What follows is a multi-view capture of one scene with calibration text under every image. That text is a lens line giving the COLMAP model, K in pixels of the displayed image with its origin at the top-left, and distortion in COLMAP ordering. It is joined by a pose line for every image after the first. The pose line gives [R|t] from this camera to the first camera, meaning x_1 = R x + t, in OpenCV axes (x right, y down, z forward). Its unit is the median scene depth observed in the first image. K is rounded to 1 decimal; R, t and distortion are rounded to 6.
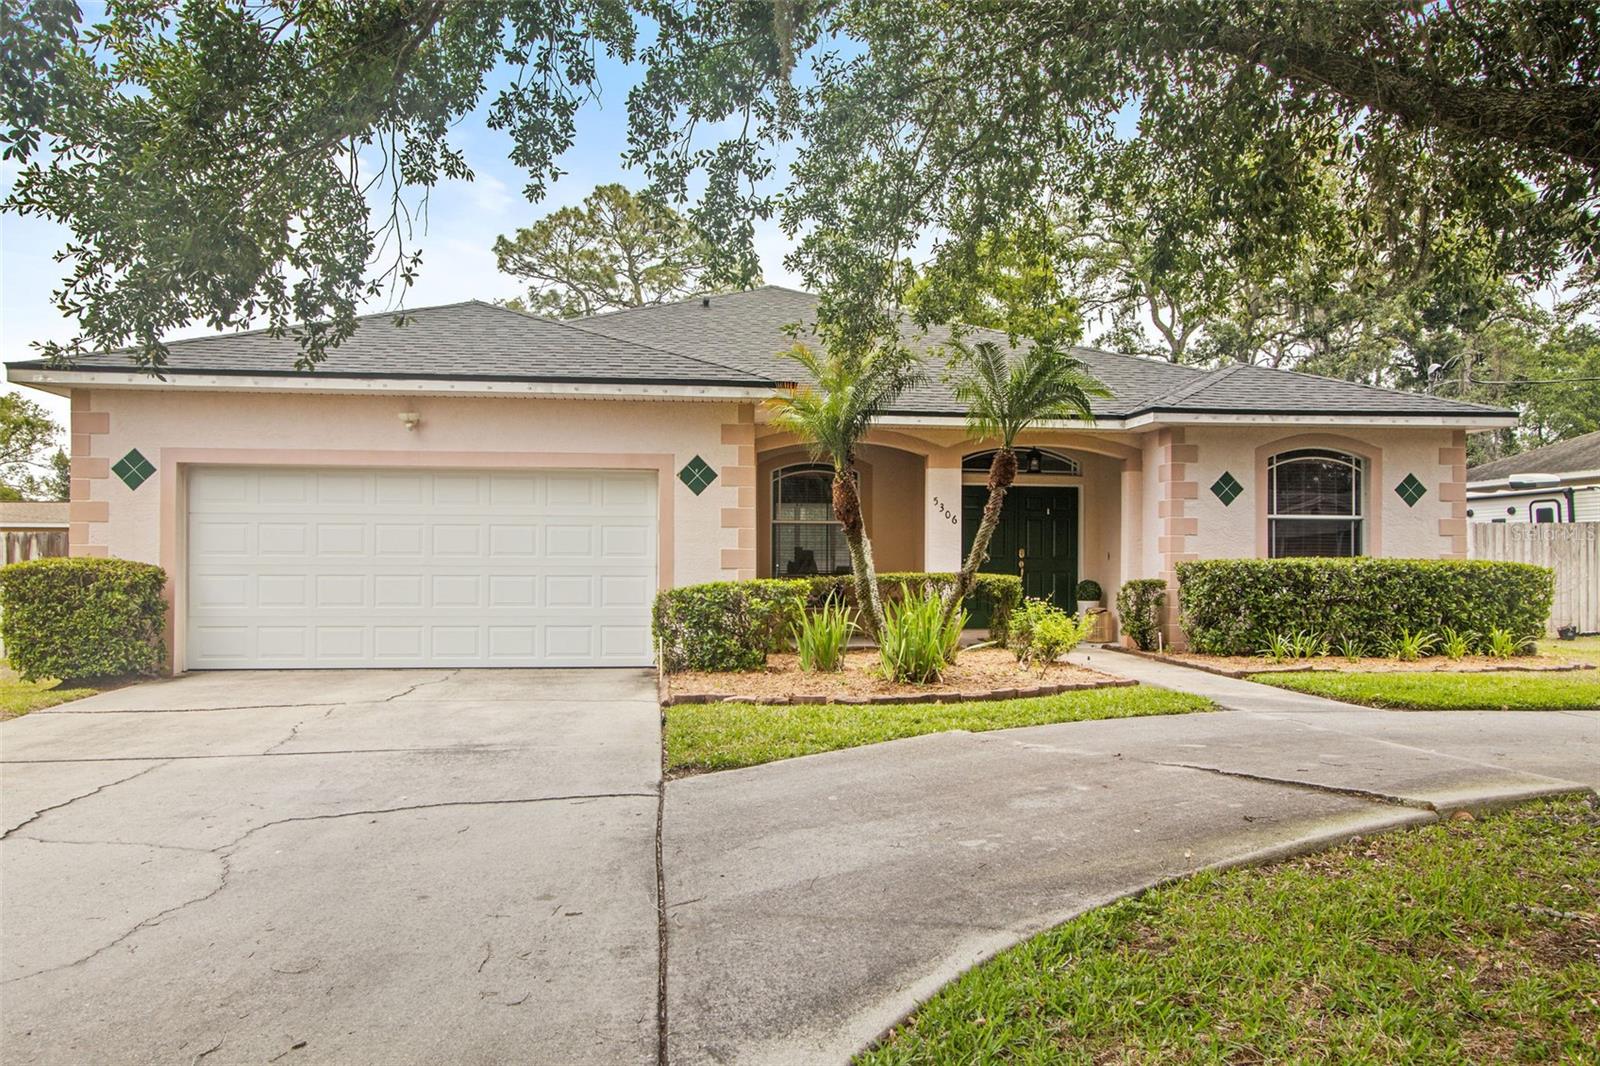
lens RADIAL K [[1189.2, 0, 800.0], [0, 1189.2, 523.5], [0, 0, 1]] dist [0.011535, 0.007293]
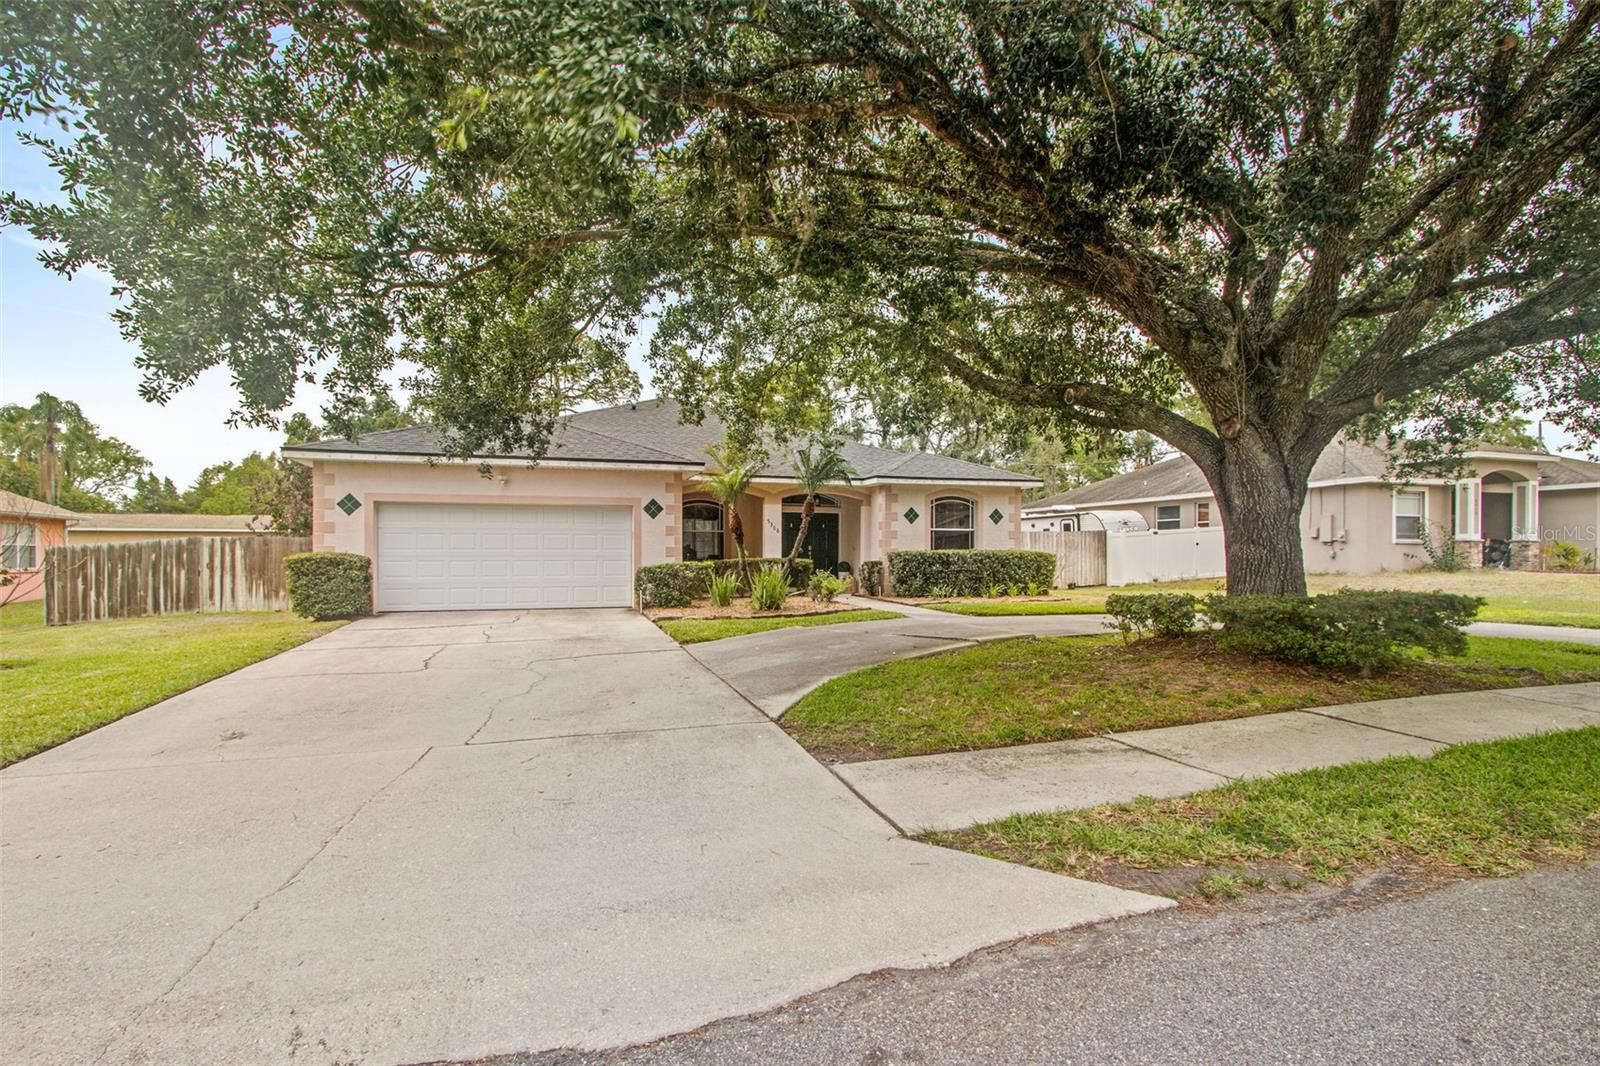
lens RADIAL K [[734.6, 0, 801.7], [0, 734.6, 545.4], [0, 0, 1]] dist [0.010442, -0.000490]
pose [[0.981383, -0.002198, 0.192051, -0.073935], [-0.002286, 0.999730, 0.023119, -0.008129], [-0.192050, -0.023128, 0.981113, -0.218076]]
